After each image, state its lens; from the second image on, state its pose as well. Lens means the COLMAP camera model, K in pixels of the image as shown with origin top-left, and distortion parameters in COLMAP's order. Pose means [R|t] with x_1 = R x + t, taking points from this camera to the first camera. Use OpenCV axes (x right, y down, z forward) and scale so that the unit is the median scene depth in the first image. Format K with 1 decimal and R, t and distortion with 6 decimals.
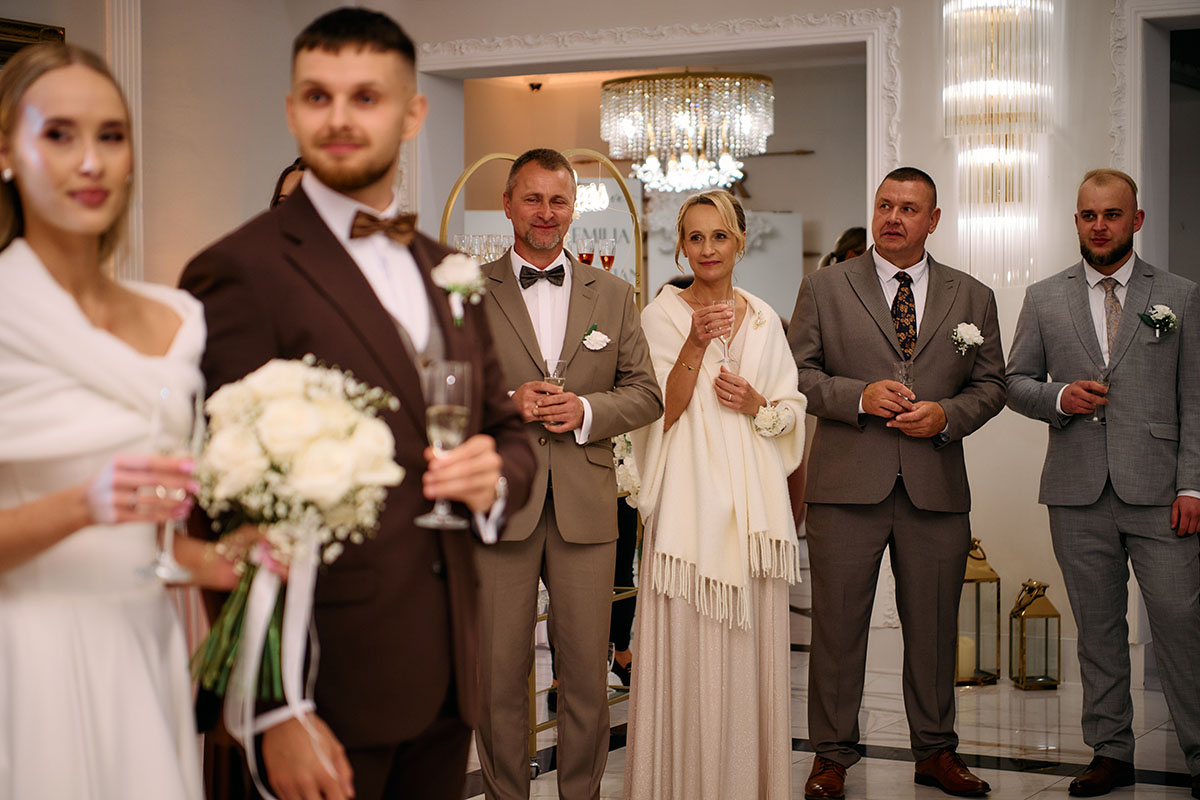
lens RADIAL K [[2226.8, 0, 596.3], [0, 2226.8, 406.9], [0, 0, 1]] dist [-0.050142, 0.000000]
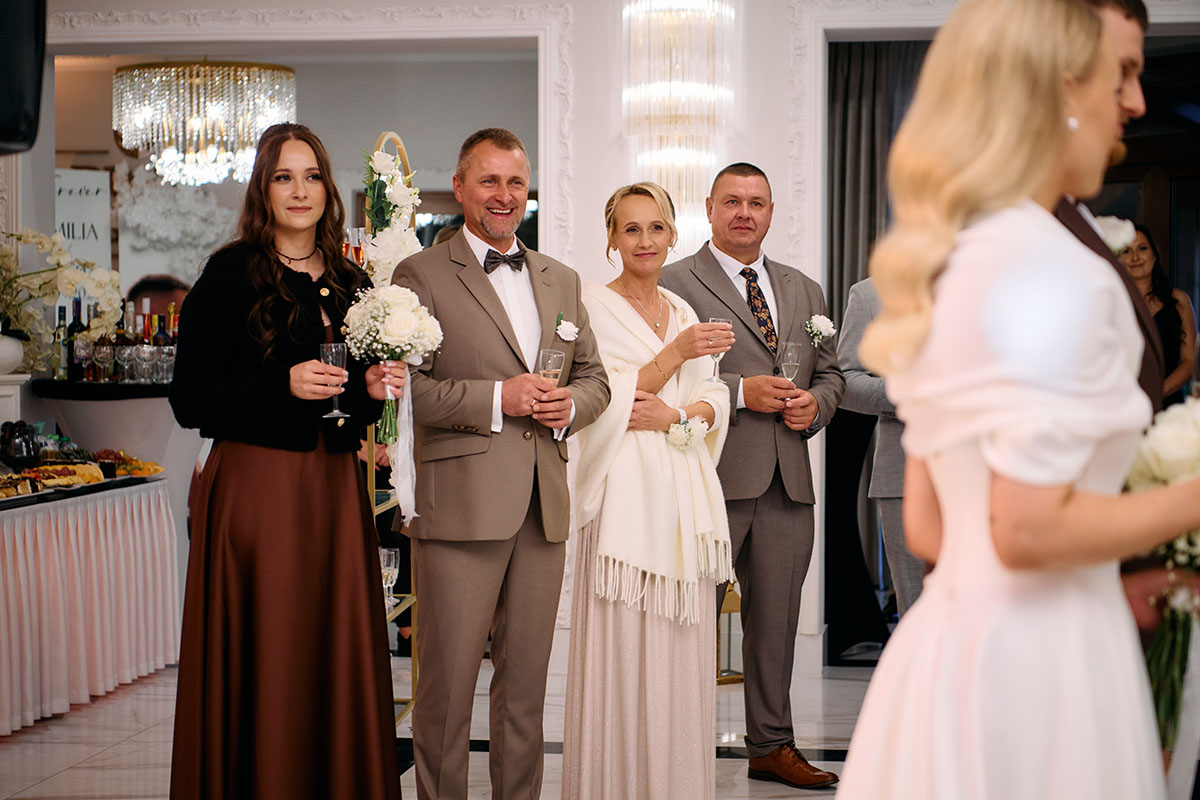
lens RADIAL K [[2226.8, 0, 598.9], [0, 2226.8, 391.7], [0, 0, 1]] dist [-0.050142, 0.000000]
pose [[0.920794, -0.006745, 0.389990, -0.250270], [0.011085, 0.999899, -0.008878, 0.002427], [-0.389891, 0.012497, 0.920776, 0.084858]]
